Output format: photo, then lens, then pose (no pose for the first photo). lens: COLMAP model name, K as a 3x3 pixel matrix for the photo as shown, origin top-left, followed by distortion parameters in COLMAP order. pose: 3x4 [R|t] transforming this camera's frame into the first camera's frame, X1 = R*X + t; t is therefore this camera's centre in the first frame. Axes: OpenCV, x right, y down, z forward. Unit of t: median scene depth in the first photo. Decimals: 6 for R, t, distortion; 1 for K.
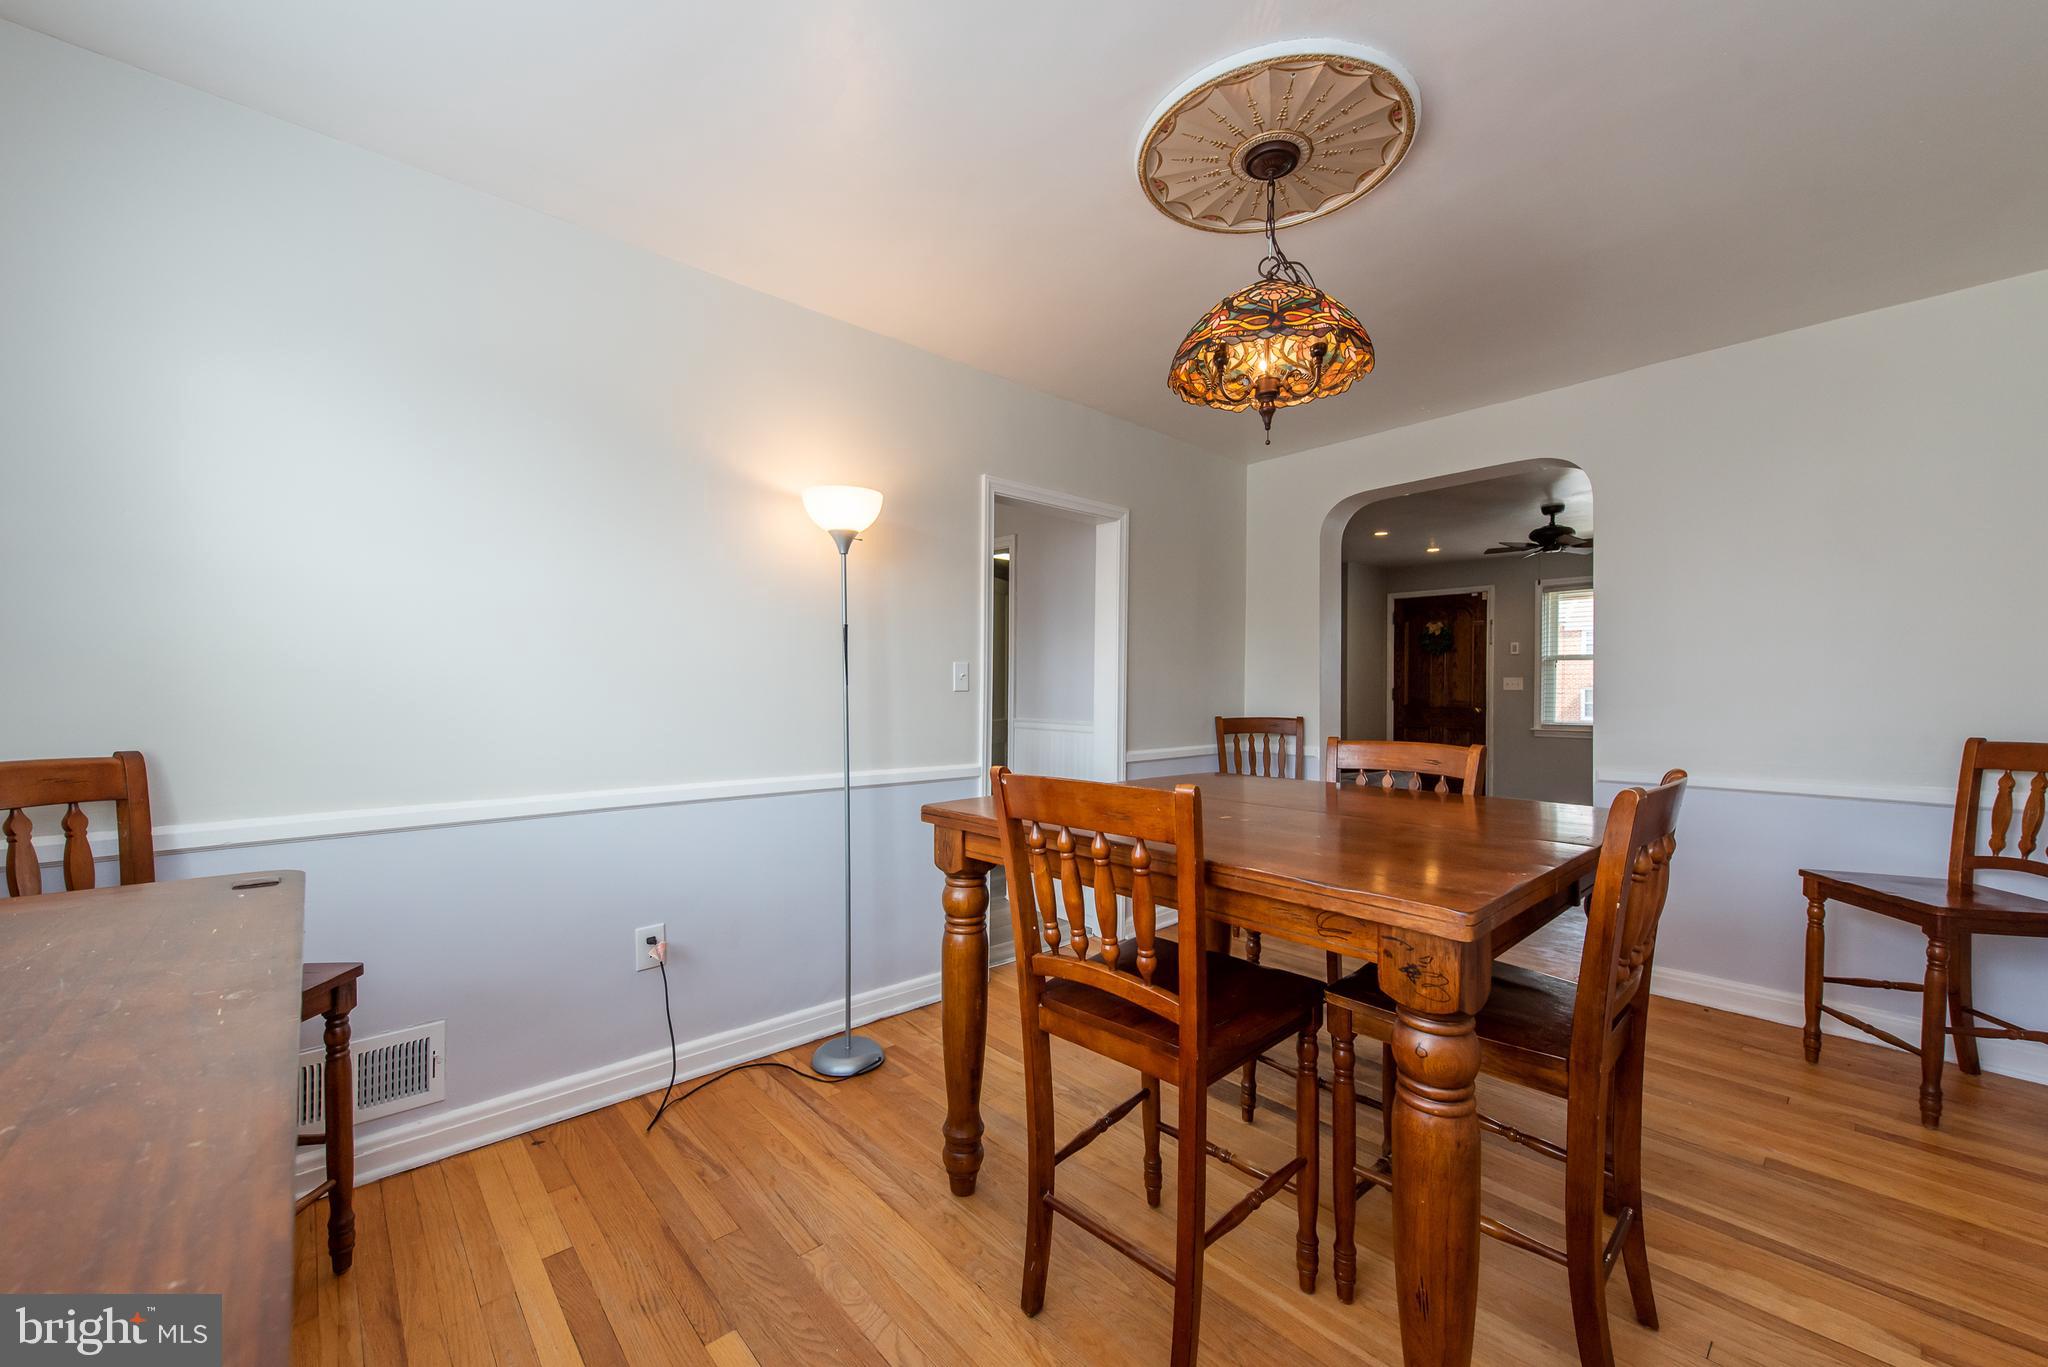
lens RADIAL K [[793.8, 0, 1022.0], [0, 793.8, 691.1], [0, 0, 1]] dist [0.002124, -0.000744]
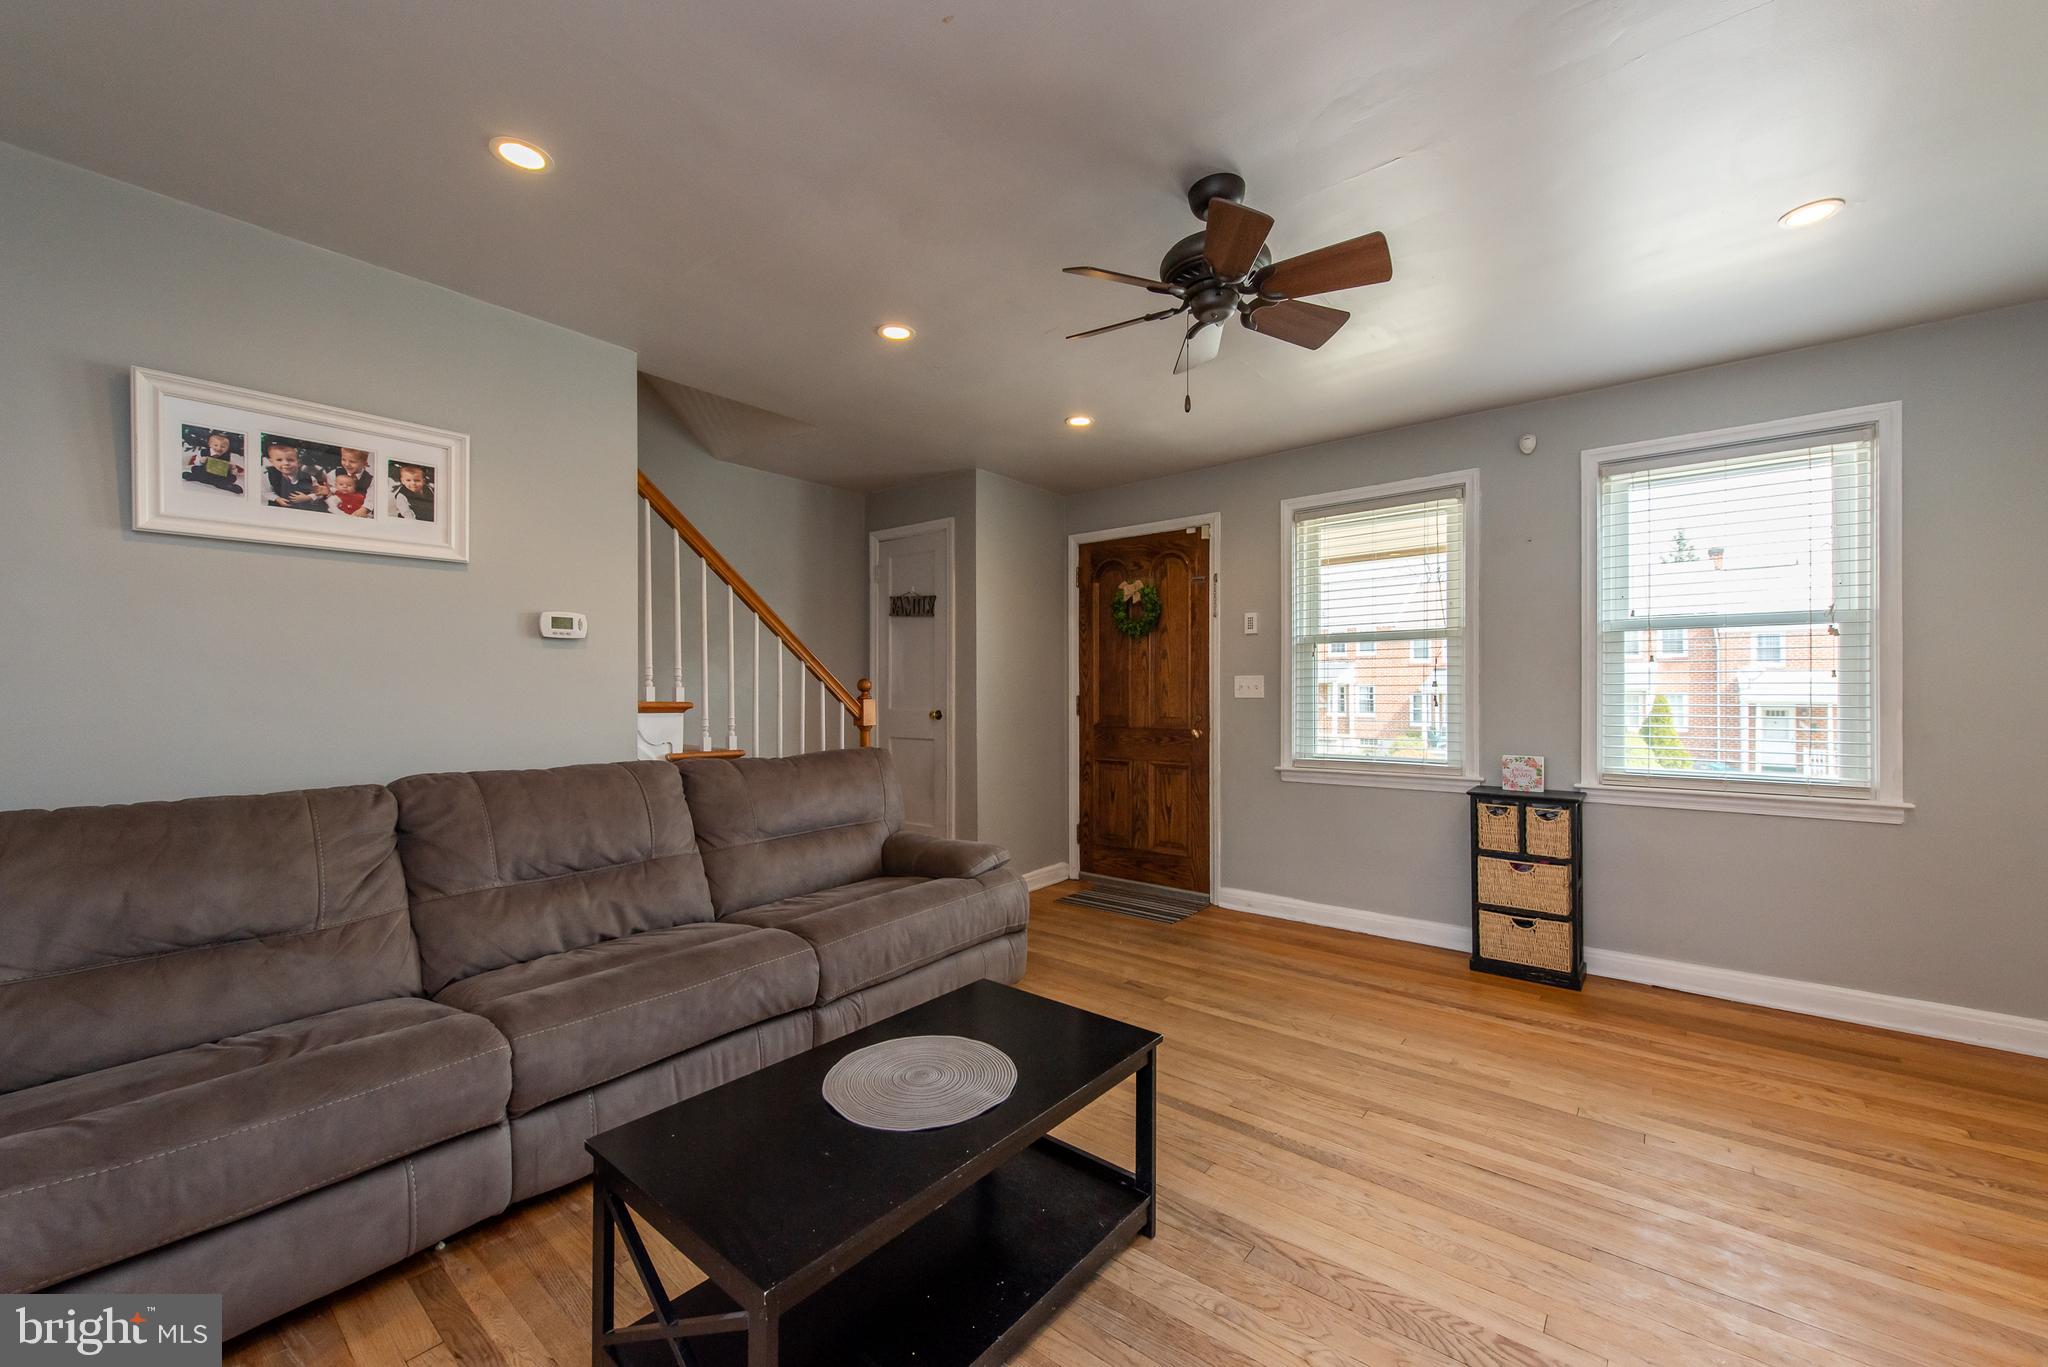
lens RADIAL K [[793.8, 0, 1020.1], [0, 793.8, 691.2], [0, 0, 1]] dist [0.002124, -0.000744]
pose [[0.987537, -0.005410, 0.157295, 0.364867], [0.006364, 0.999964, -0.005564, -0.003752], [-0.157259, 0.006496, 0.987536, 0.465041]]
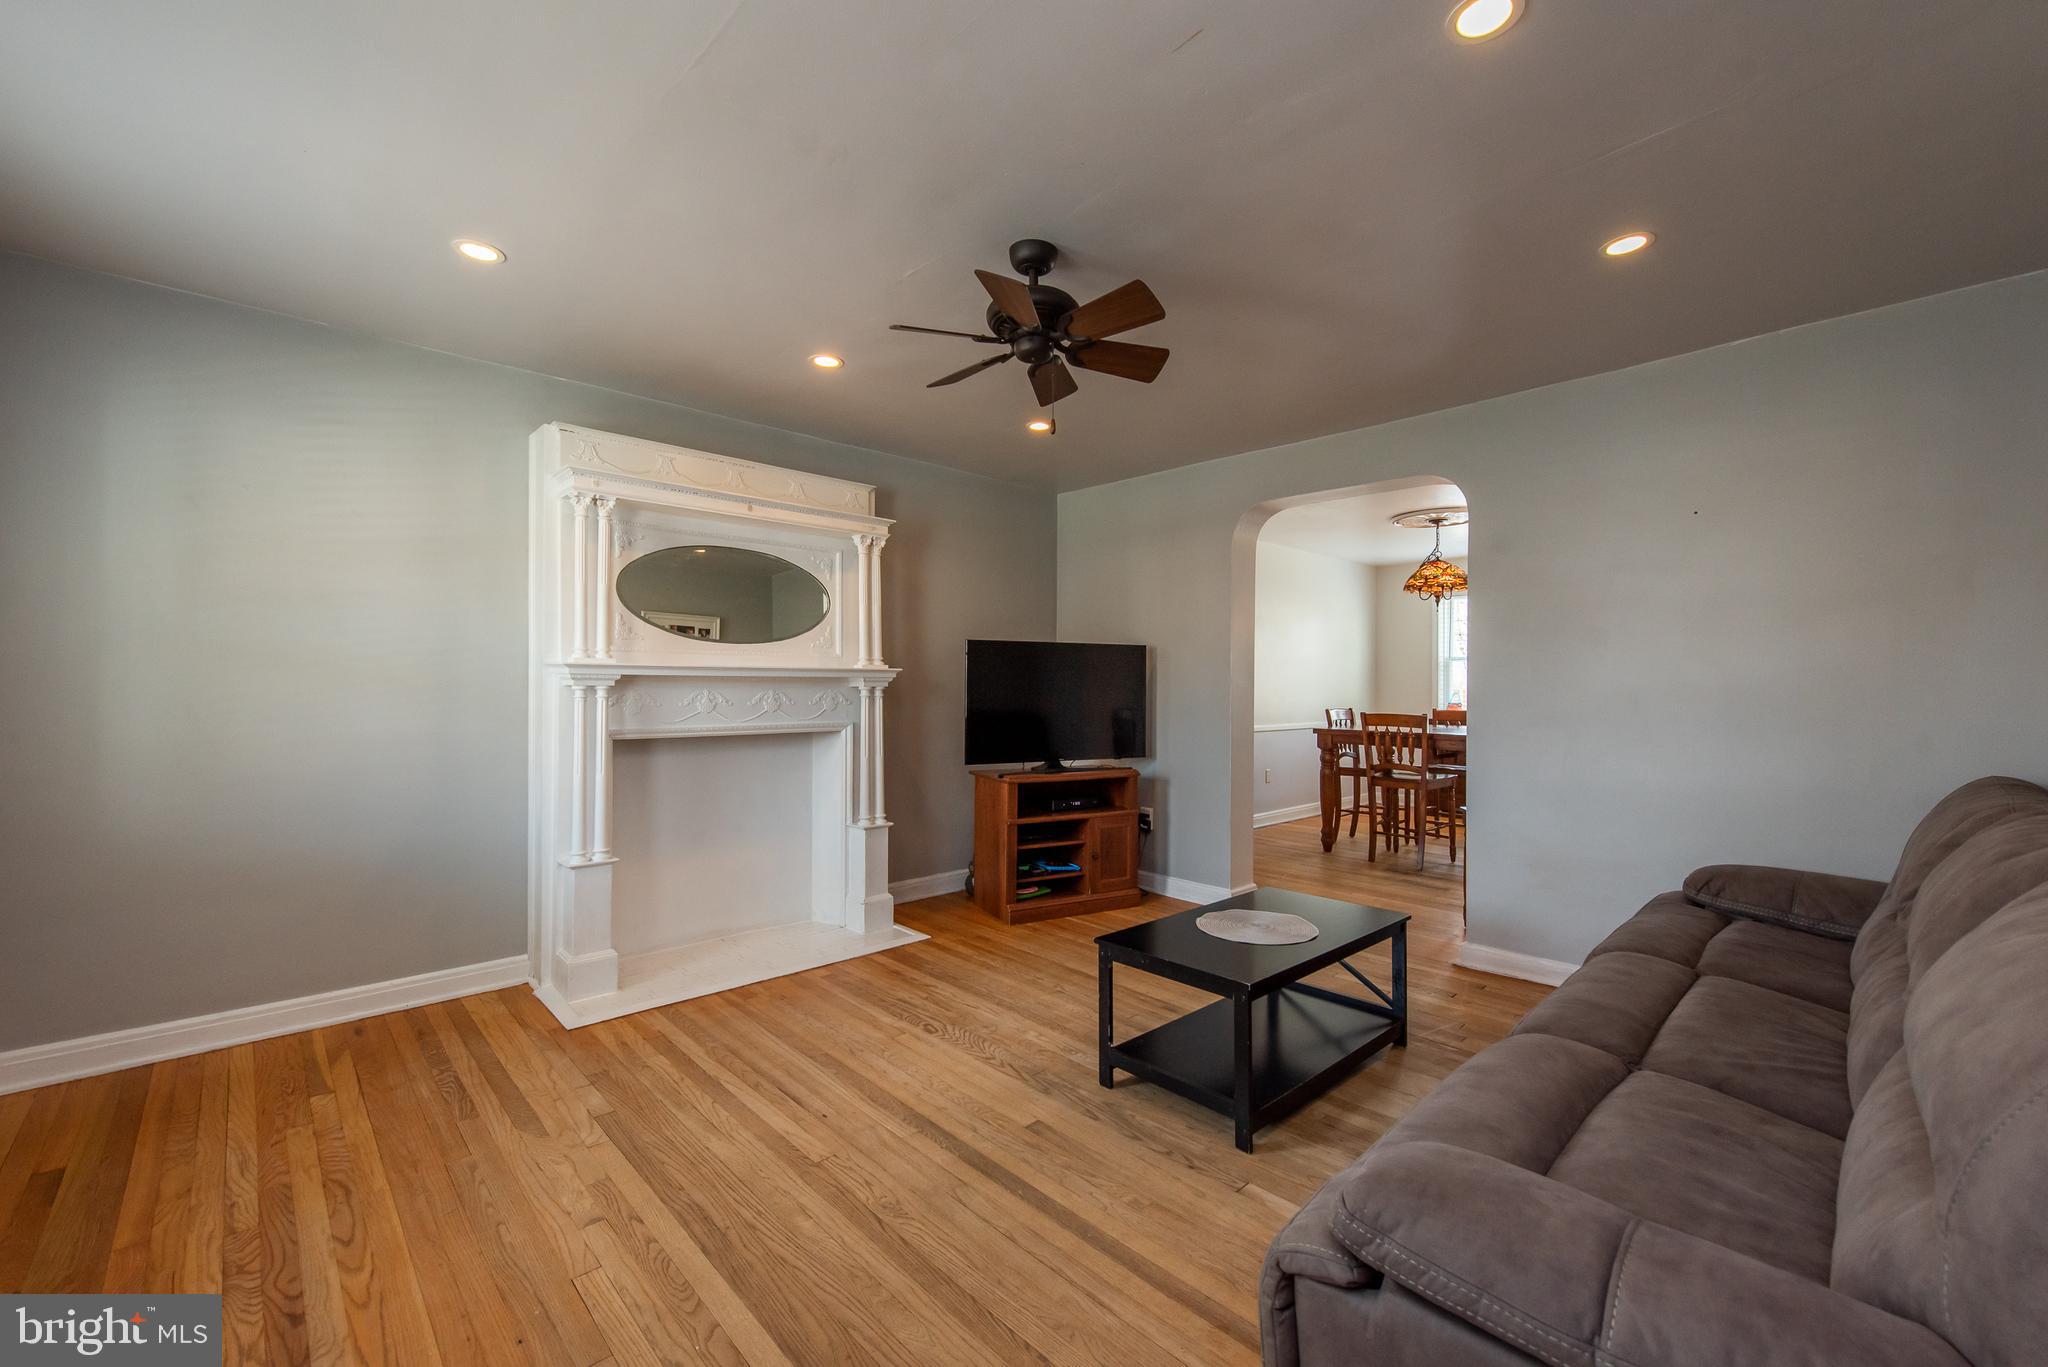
lens RADIAL K [[829.3, 0, 1024.4], [0, 829.3, 694.8], [0, 0, 1]] dist [0.002620, -0.000274]
pose [[-0.999435, -0.006611, -0.032958, 0.478258], [-0.007080, 0.999875, 0.014128, -0.006588], [0.032860, 0.014353, -0.999357, 1.001960]]
